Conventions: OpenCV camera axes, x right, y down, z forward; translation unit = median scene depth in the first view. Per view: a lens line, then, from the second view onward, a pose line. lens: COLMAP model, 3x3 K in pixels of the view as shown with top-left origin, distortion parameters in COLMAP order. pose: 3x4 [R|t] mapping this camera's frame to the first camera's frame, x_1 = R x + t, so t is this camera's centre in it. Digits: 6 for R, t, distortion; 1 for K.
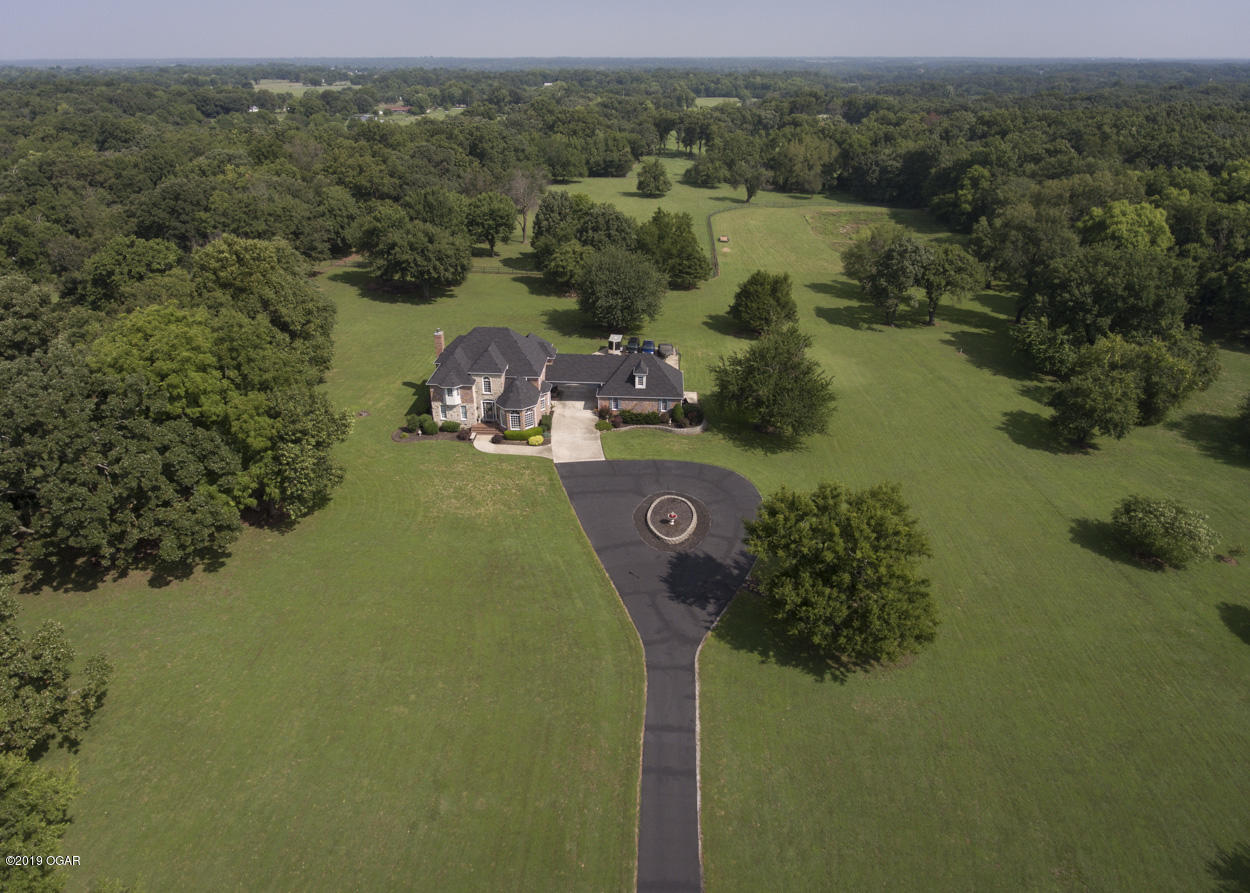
lens RADIAL K [[740.7, 0, 619.4], [0, 740.7, 435.7], [0, 0, 1]] dist [-0.001917, -0.000959]
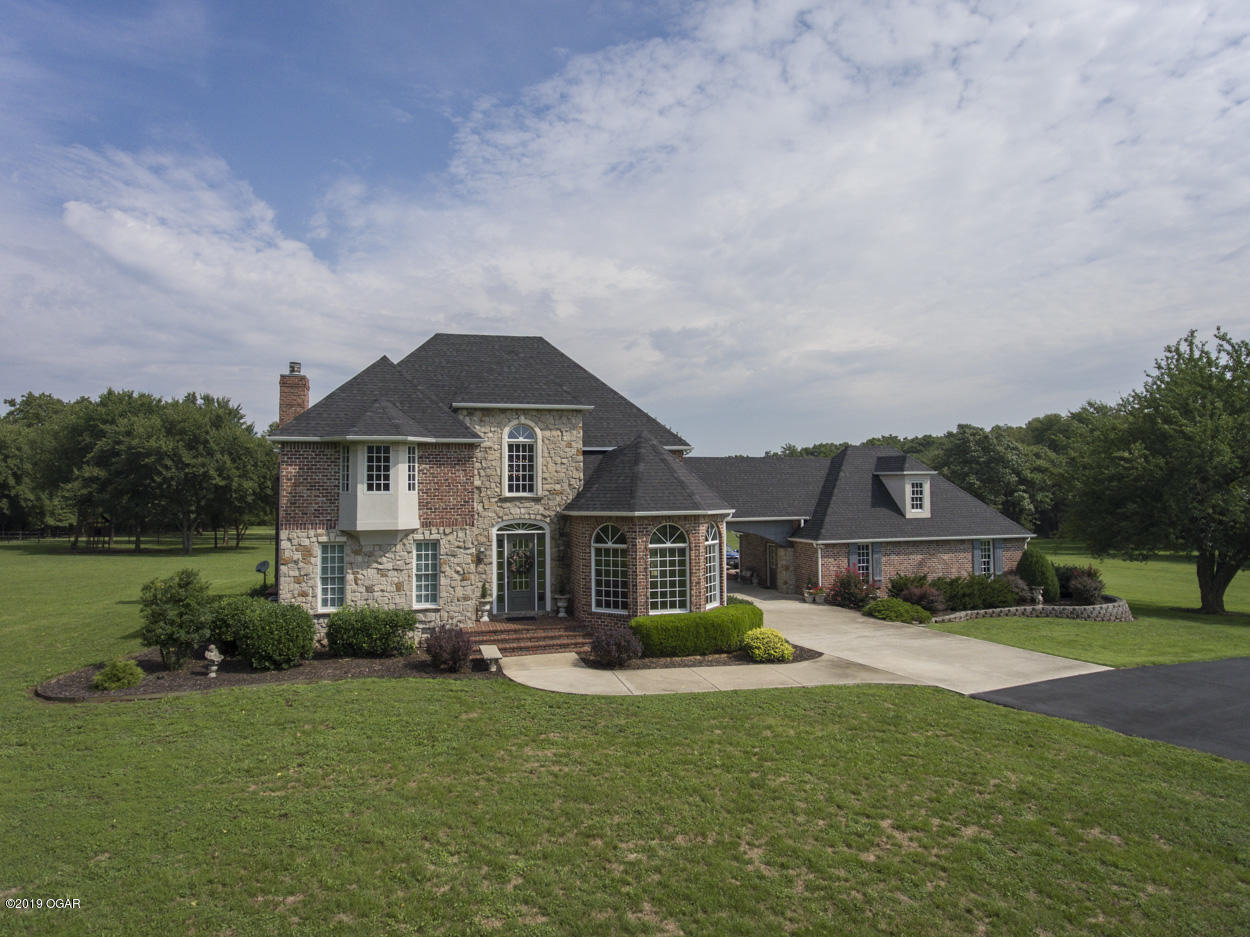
lens RADIAL K [[732.2, 0, 618.7], [0, 732.2, 477.0], [0, 0, 1]] dist [-0.002480, 0.000073]
pose [[0.948338, -0.005676, 0.317212, -0.225951], [0.157359, 0.876605, -0.454754, 0.056789], [-0.275489, 0.481177, 0.832211, 0.778777]]
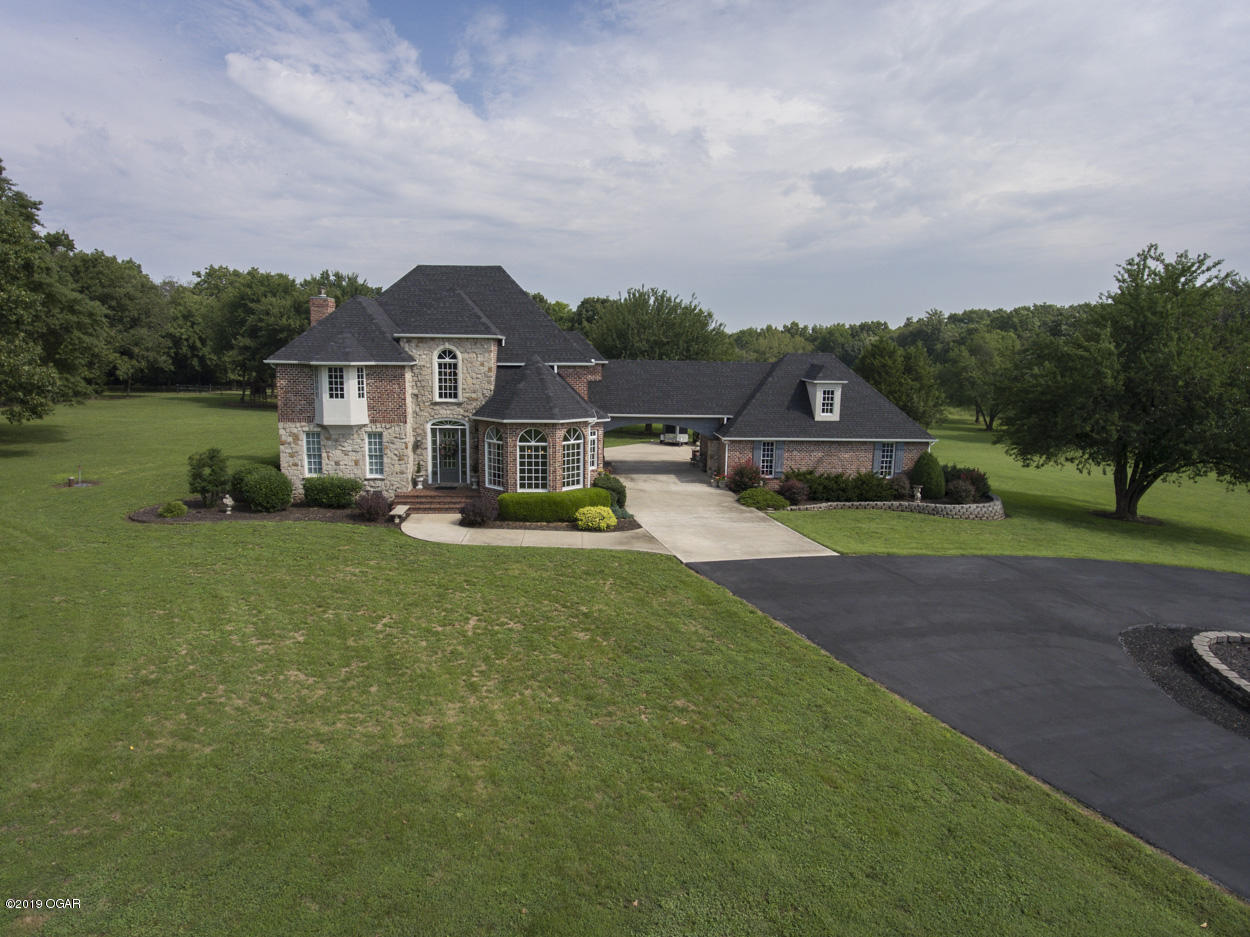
lens RADIAL K [[732.2, 0, 615.4], [0, 732.2, 473.7], [0, 0, 1]] dist [-0.002480, 0.000073]
pose [[0.994125, -0.007824, 0.107958, -0.136529], [0.040167, 0.952833, -0.300824, 0.083502], [-0.100512, 0.303393, 0.947549, 0.673342]]
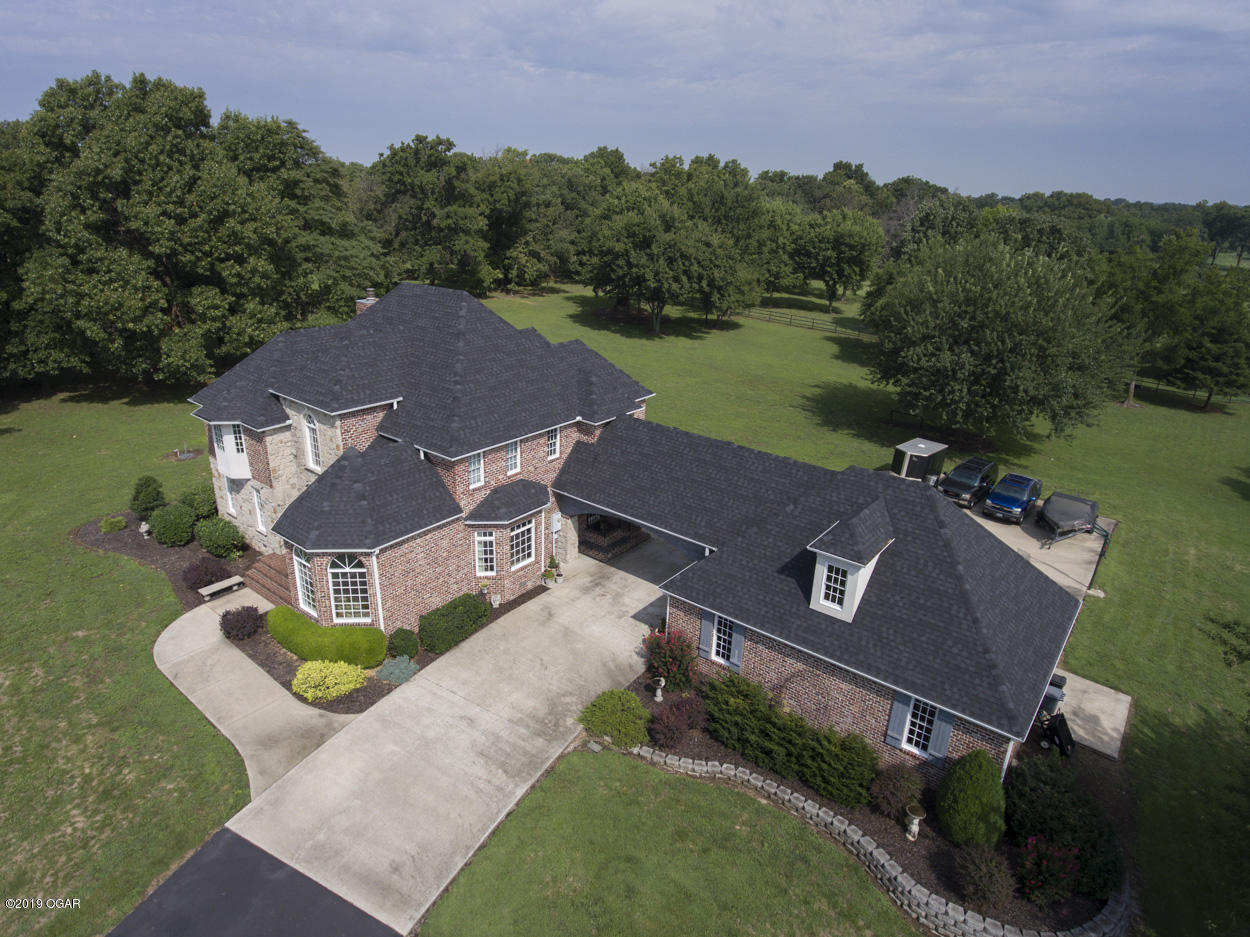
lens RADIAL K [[732.2, 0, 619.0], [0, 732.2, 468.9], [0, 0, 1]] dist [-0.002480, 0.000073]
pose [[0.812490, 0.230662, -0.535402, 0.090604], [-0.293039, 0.955529, -0.033036, -0.084466], [0.503972, 0.183735, 0.843951, 0.803982]]
